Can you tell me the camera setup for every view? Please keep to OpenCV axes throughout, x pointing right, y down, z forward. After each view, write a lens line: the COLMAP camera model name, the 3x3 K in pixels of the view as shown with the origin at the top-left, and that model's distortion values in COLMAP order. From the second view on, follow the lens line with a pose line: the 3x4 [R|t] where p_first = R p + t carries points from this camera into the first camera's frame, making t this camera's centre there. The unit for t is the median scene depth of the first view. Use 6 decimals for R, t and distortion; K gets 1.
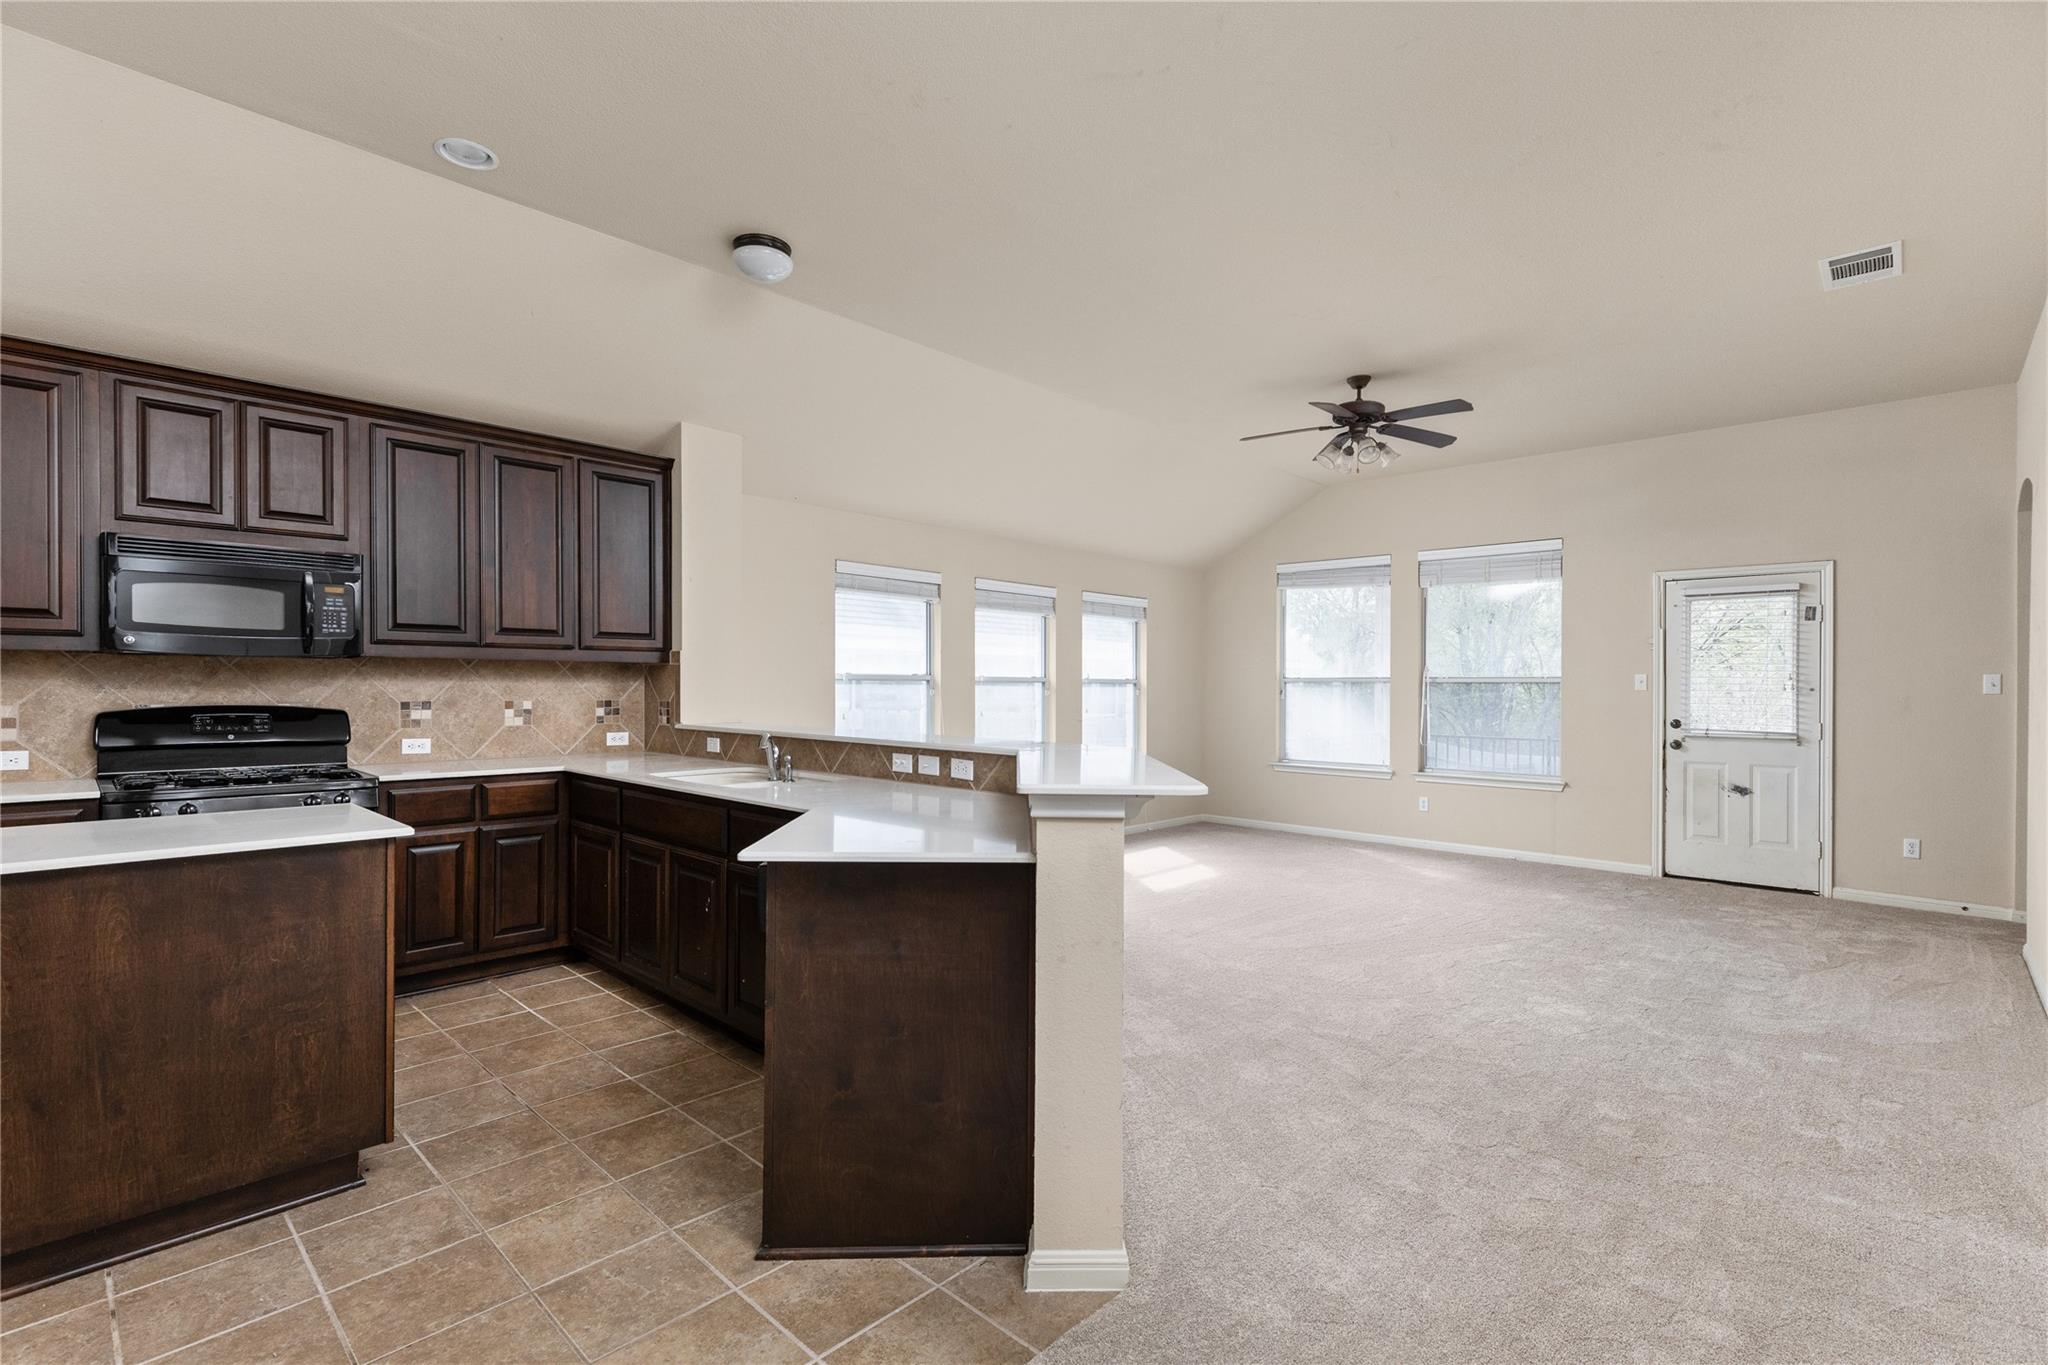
lens RADIAL K [[948.9, 0, 1023.7], [0, 948.9, 682.8], [0, 0, 1]] dist [0.009801, -0.002578]
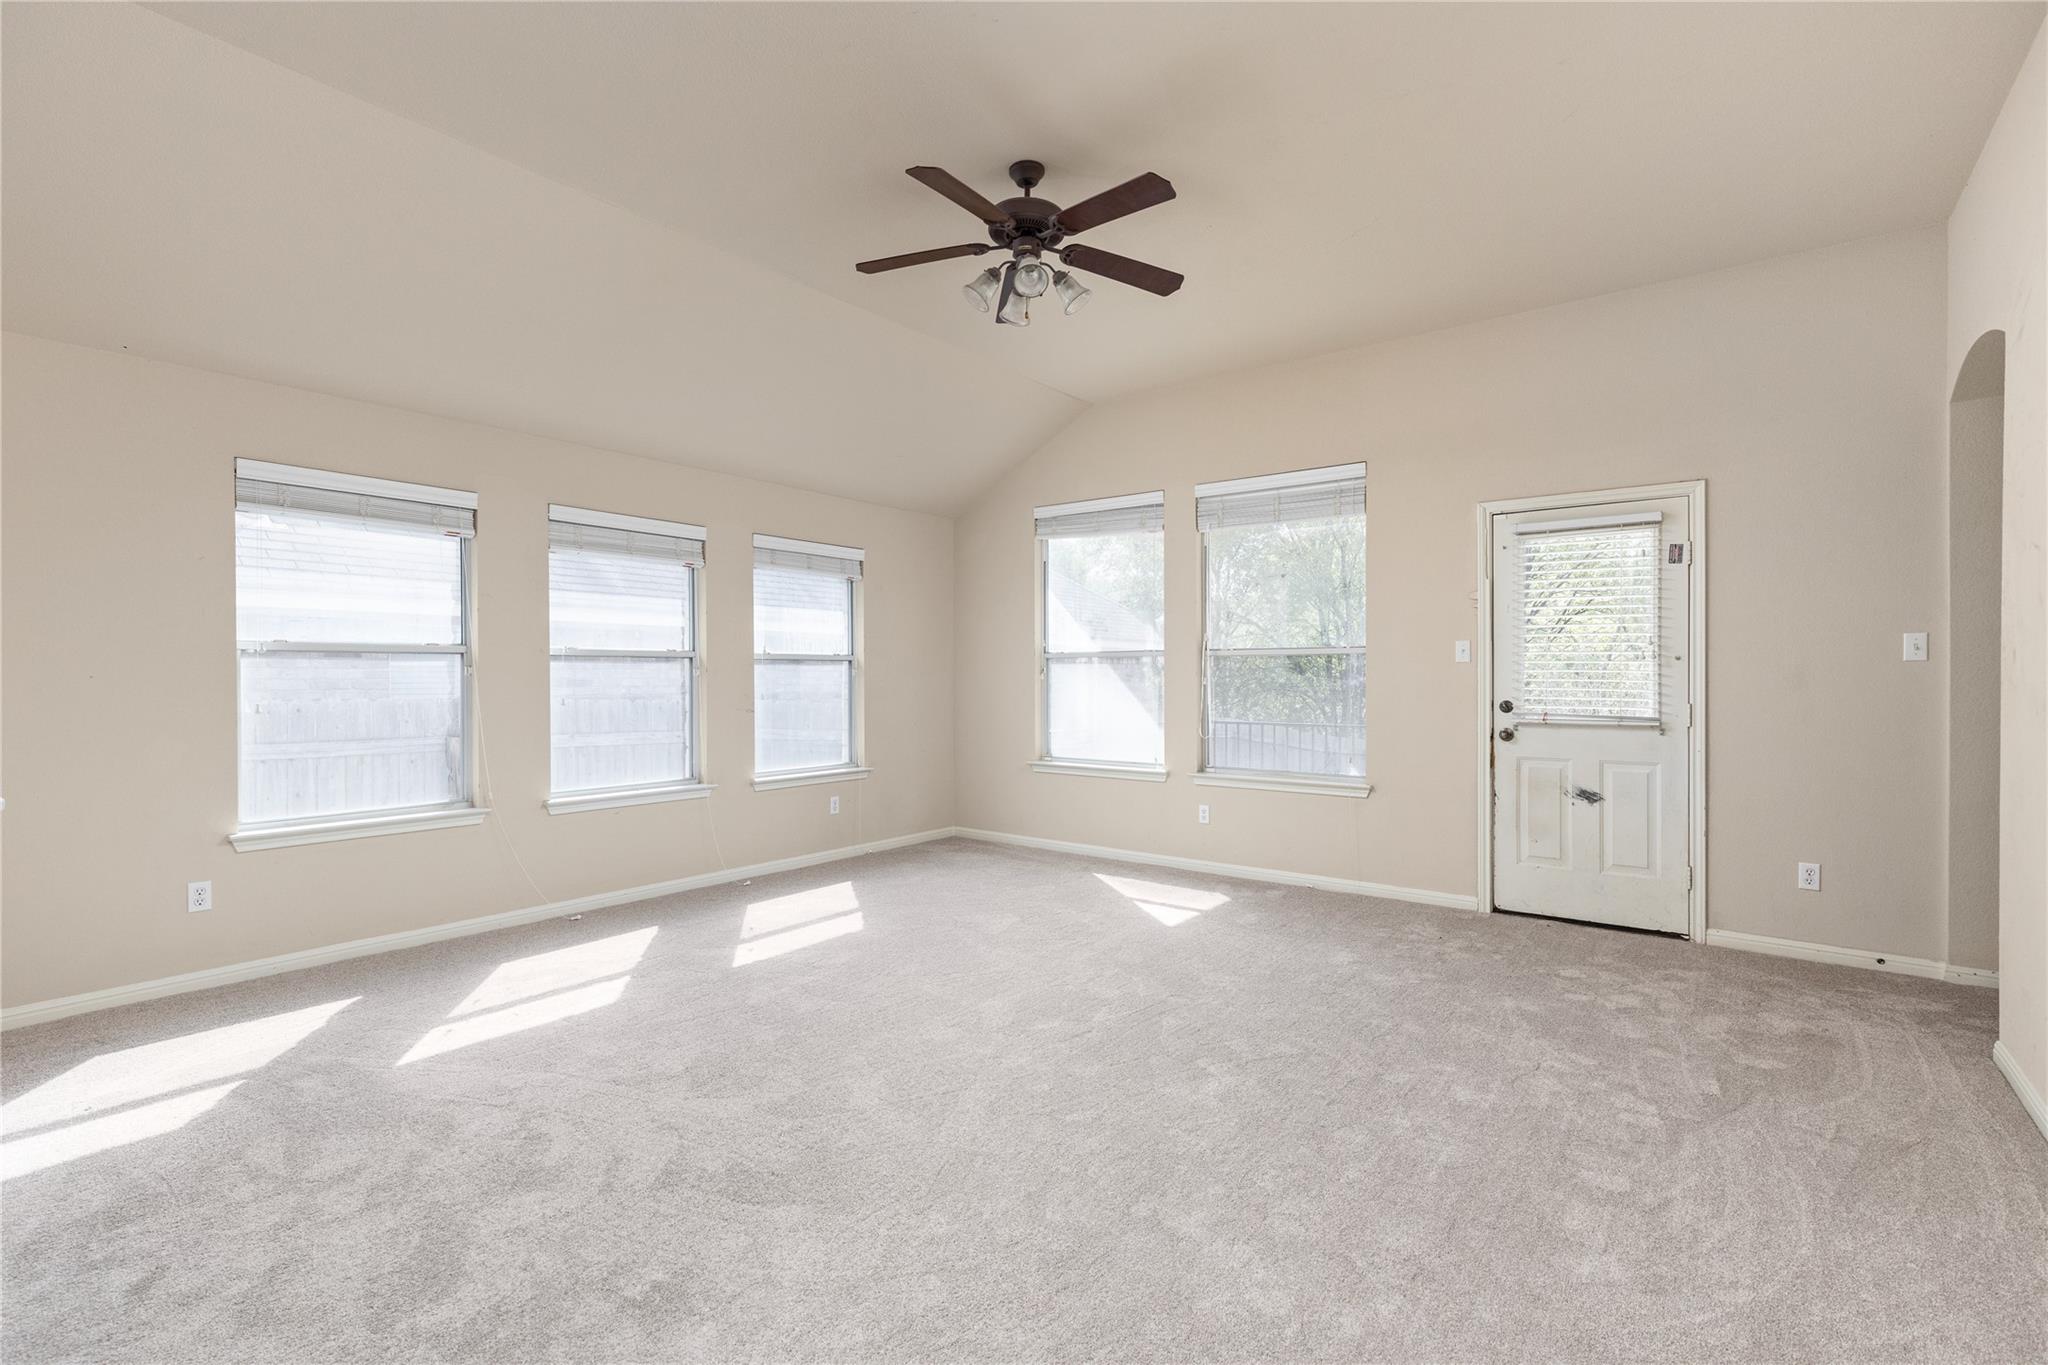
lens RADIAL K [[948.9, 0, 1019.7], [0, 948.9, 672.0], [0, 0, 1]] dist [0.009801, -0.002578]
pose [[0.994426, -0.006725, 0.105221, 0.273096], [0.006555, 0.999977, 0.001954, 0.014458], [-0.105231, -0.001254, 0.994447, 0.360899]]
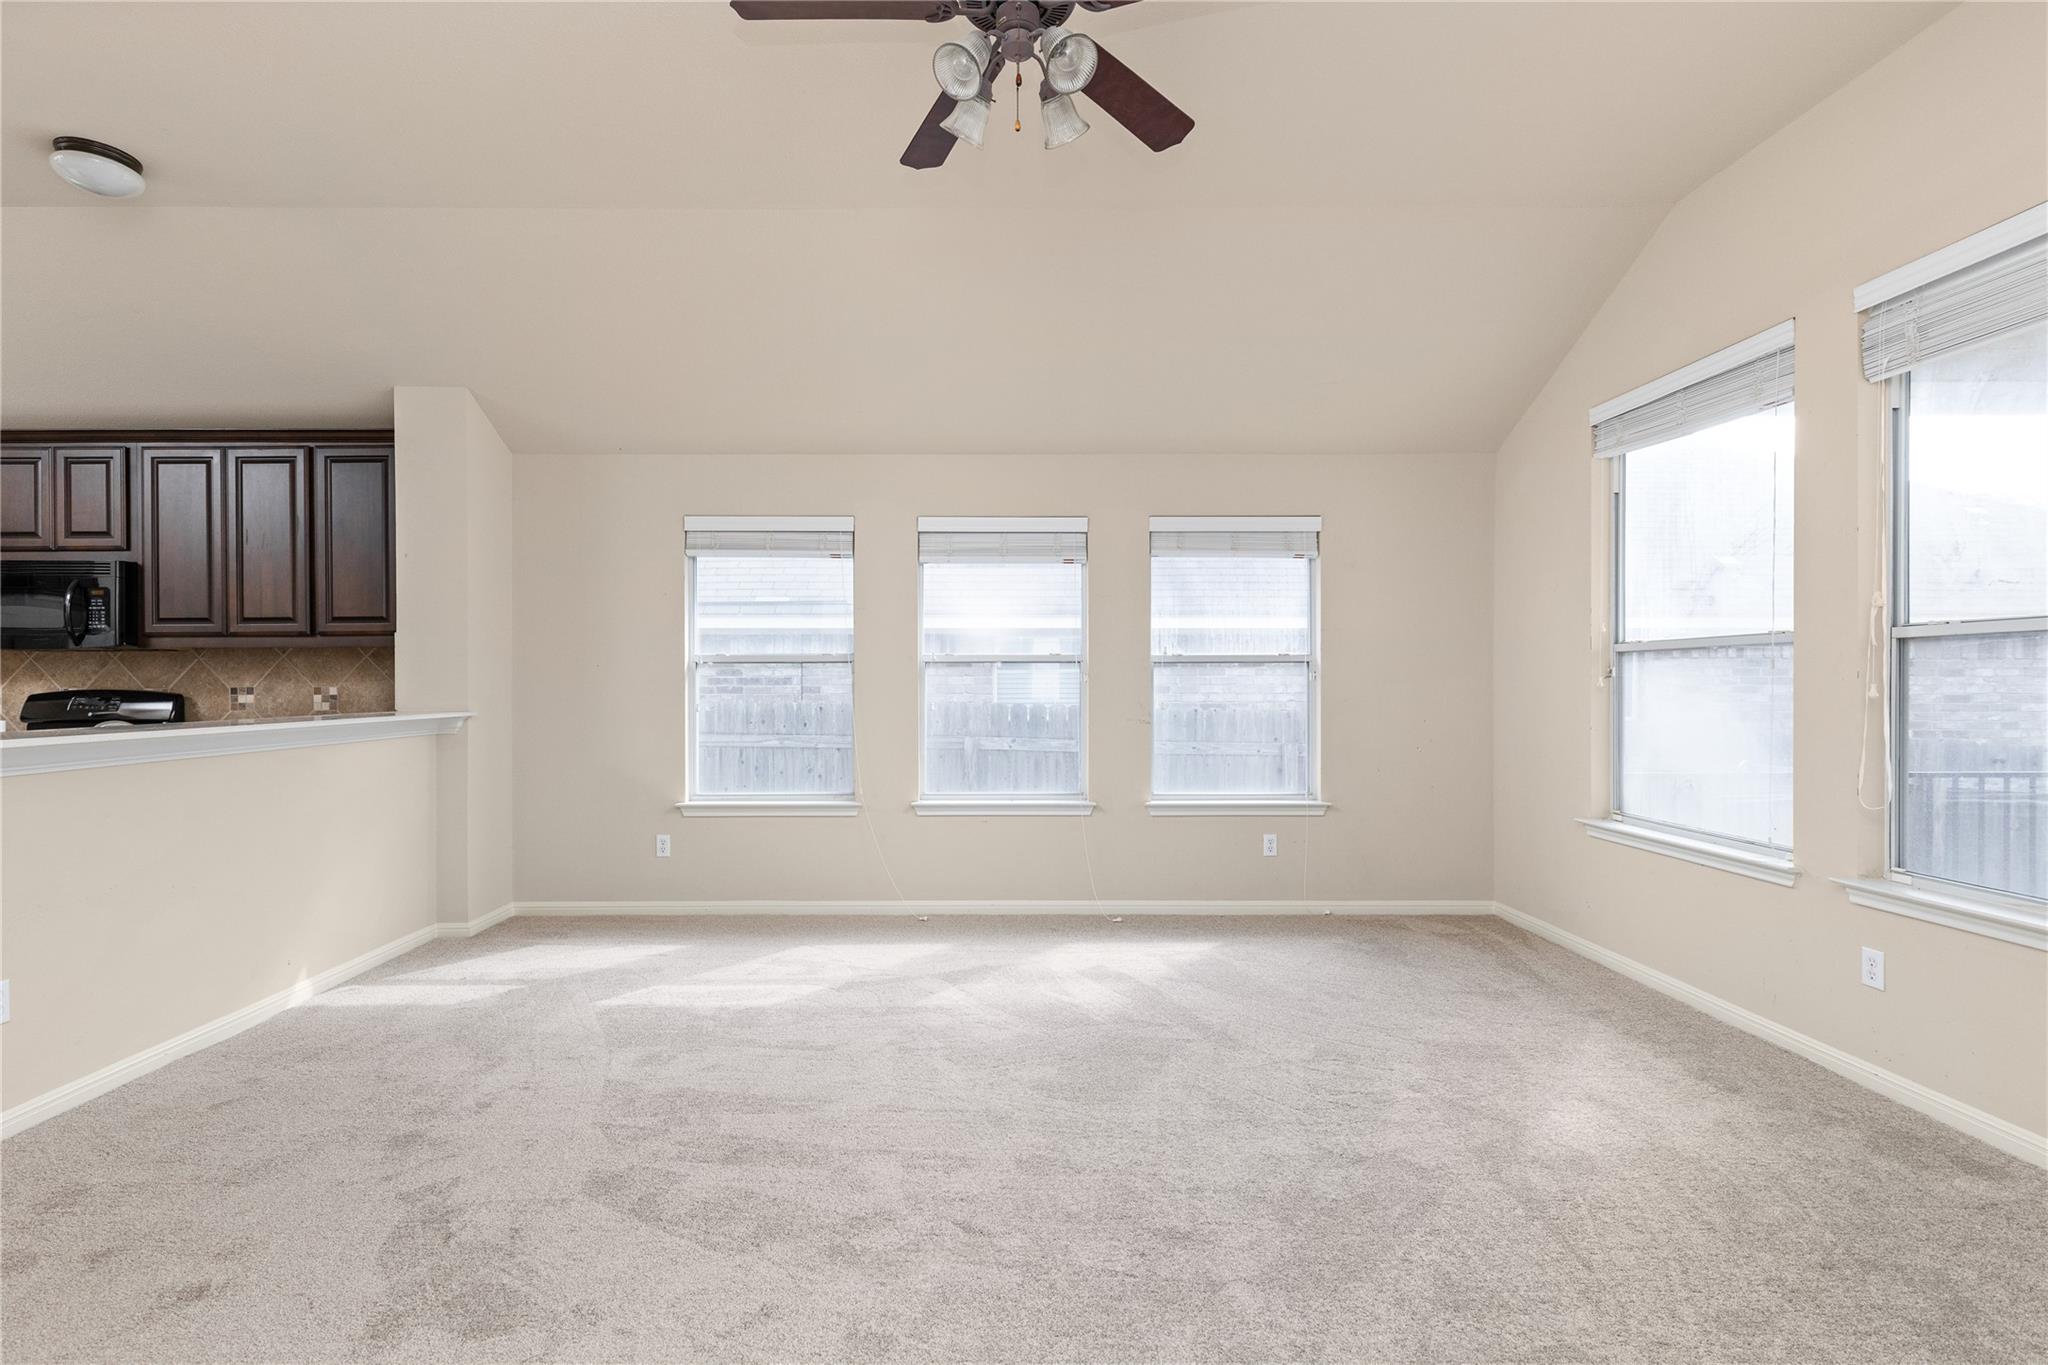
lens RADIAL K [[948.9, 0, 962.5], [0, 948.9, 694.2], [0, 0, 1]] dist [0.009801, -0.002578]
pose [[0.688066, 0.000869, -0.725648, 0.629262], [0.009231, 0.999908, 0.009949, 0.019848], [0.725590, -0.013544, 0.687994, 0.688556]]
